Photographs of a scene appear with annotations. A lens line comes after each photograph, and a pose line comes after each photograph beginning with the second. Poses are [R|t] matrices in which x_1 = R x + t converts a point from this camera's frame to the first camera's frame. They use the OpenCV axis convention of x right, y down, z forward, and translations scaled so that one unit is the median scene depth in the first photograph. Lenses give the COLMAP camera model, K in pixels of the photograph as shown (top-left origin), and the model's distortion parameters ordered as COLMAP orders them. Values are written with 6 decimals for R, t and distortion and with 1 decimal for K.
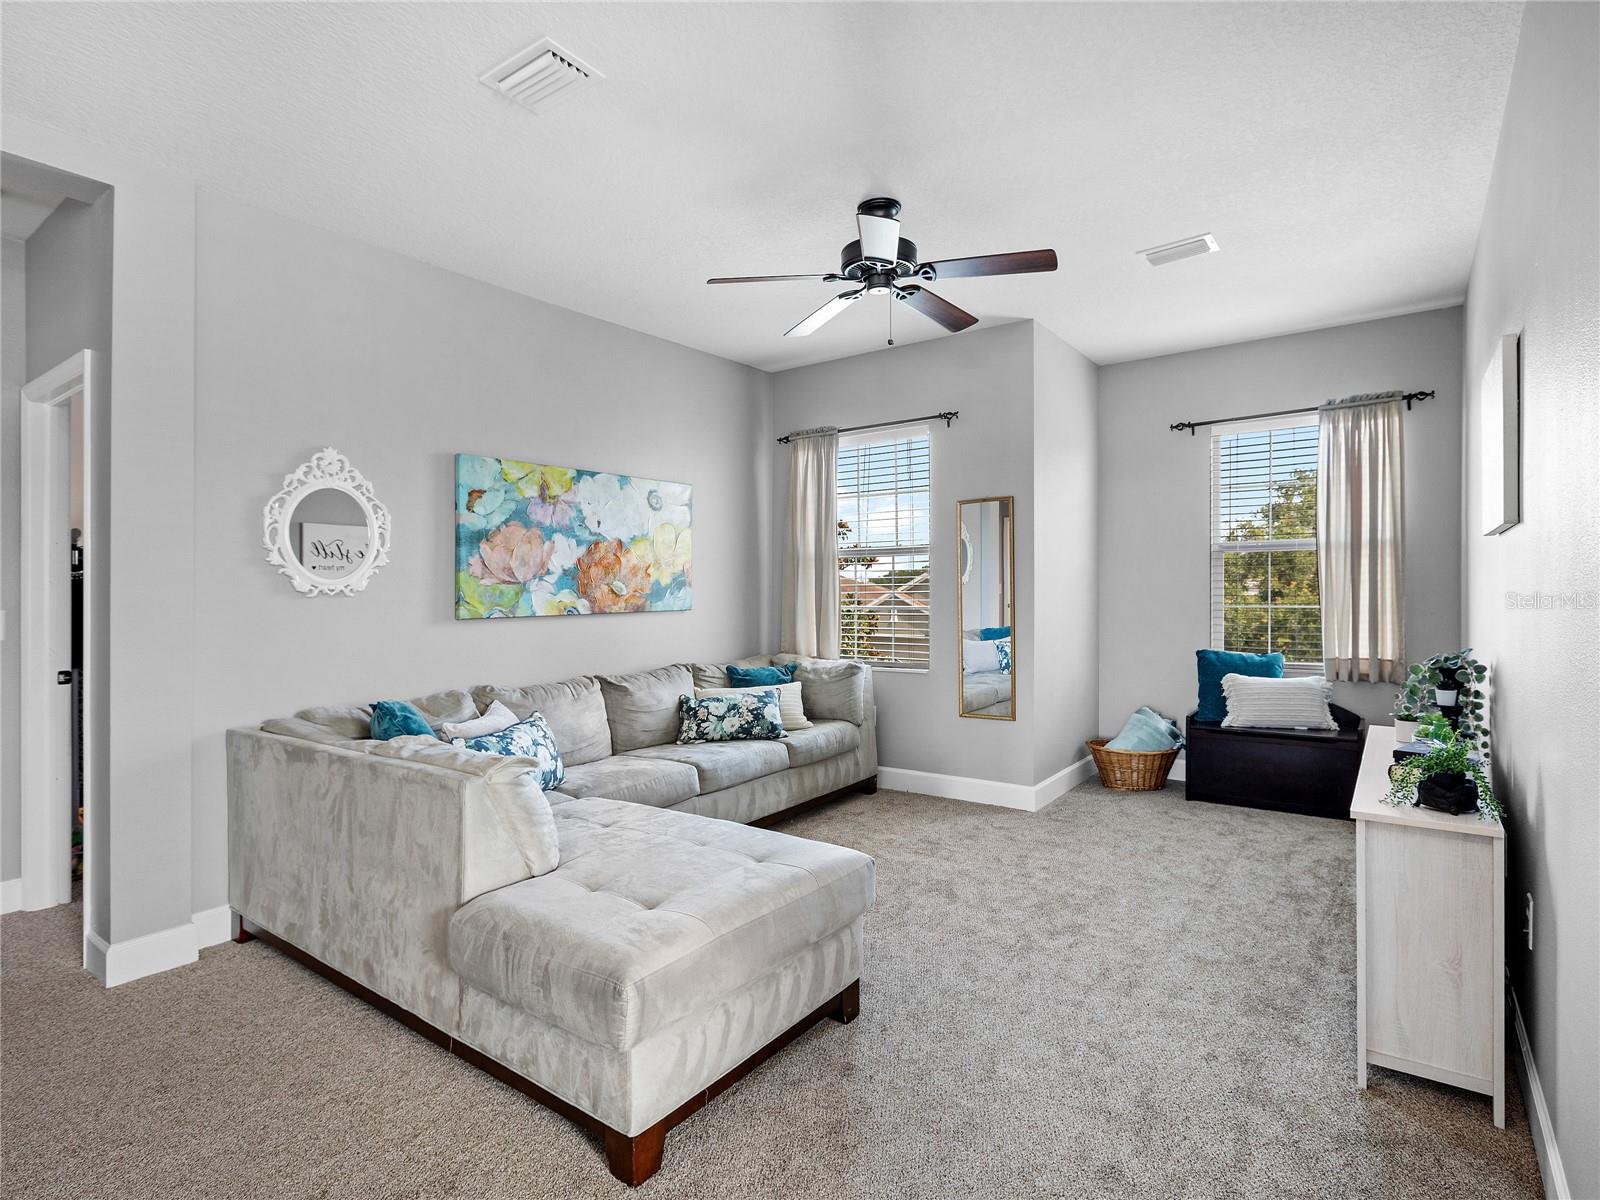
lens RADIAL K [[799.4, 0, 819.2], [0, 799.4, 595.7], [0, 0, 1]] dist [0.001846, -0.001282]
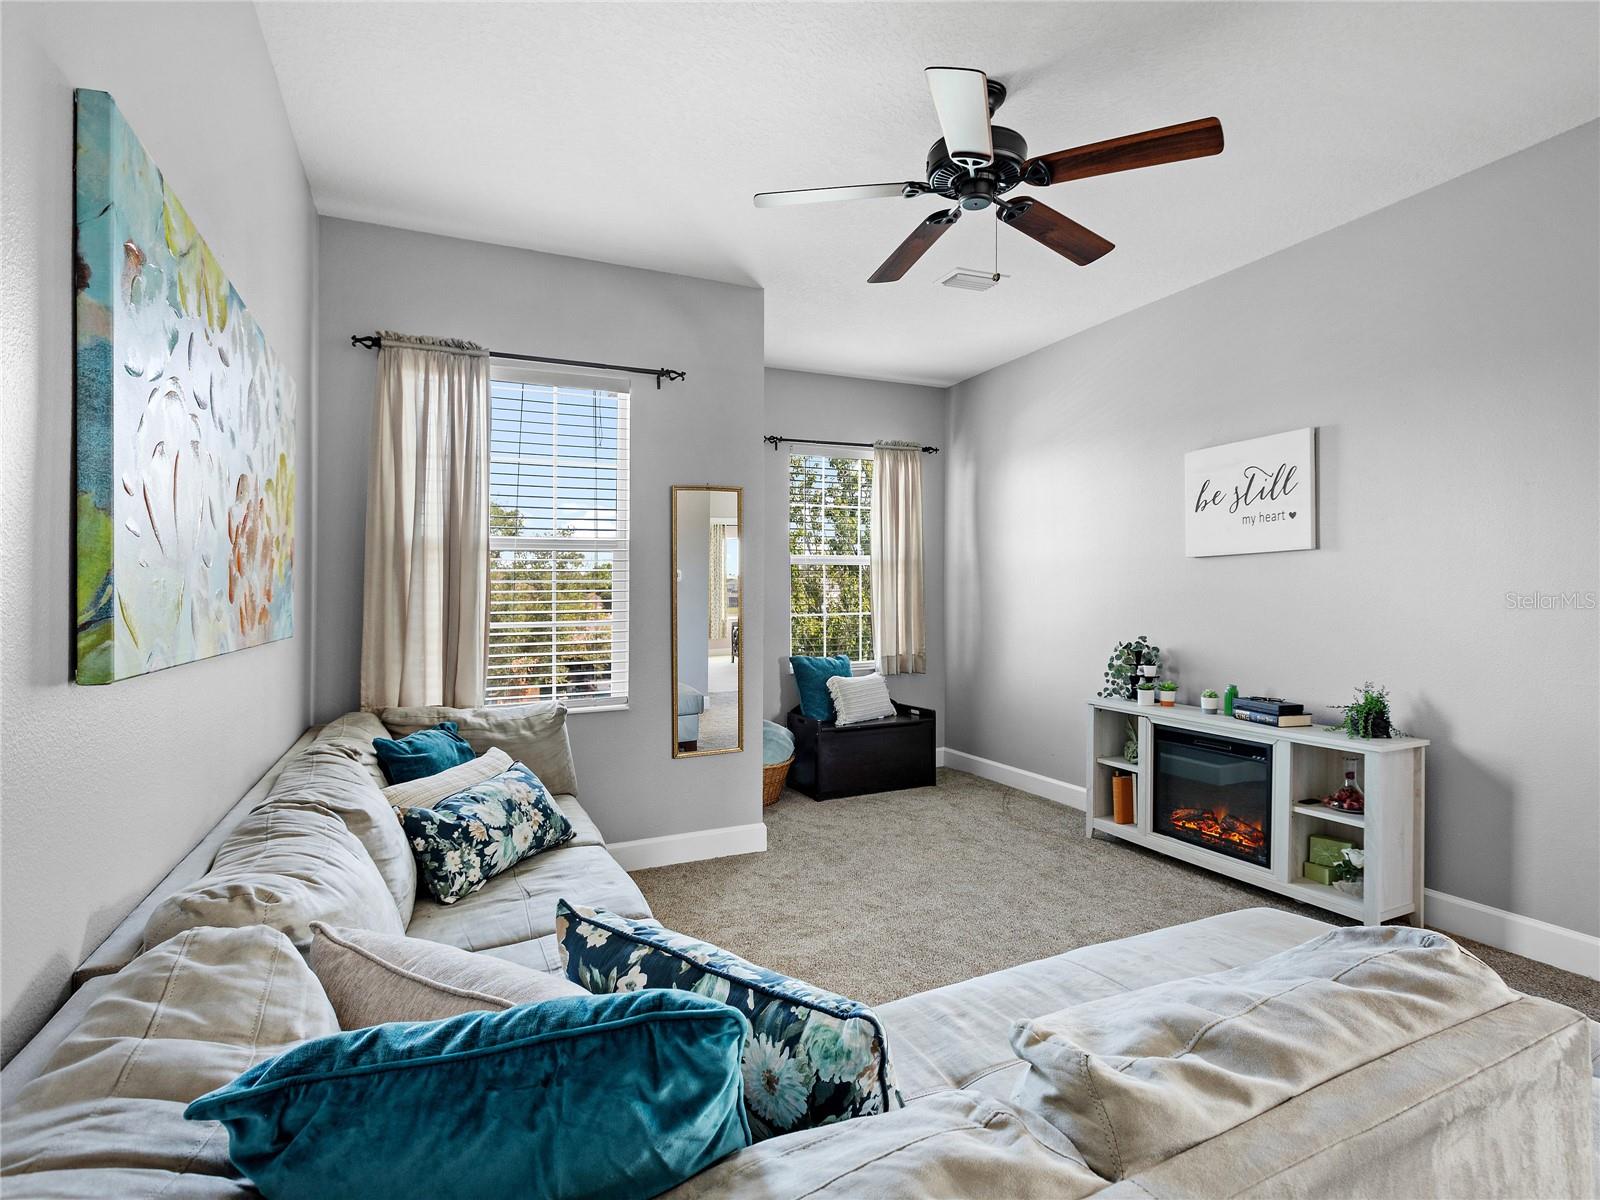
lens RADIAL K [[817.1, 0, 807.2], [0, 817.1, 595.5], [0, 0, 1]] dist [0.001059, -0.000011]
pose [[0.481332, 0.004511, 0.876527, -0.468927], [0.005793, 0.999949, -0.008327, -0.002900], [-0.876519, 0.009086, 0.481281, 0.492005]]
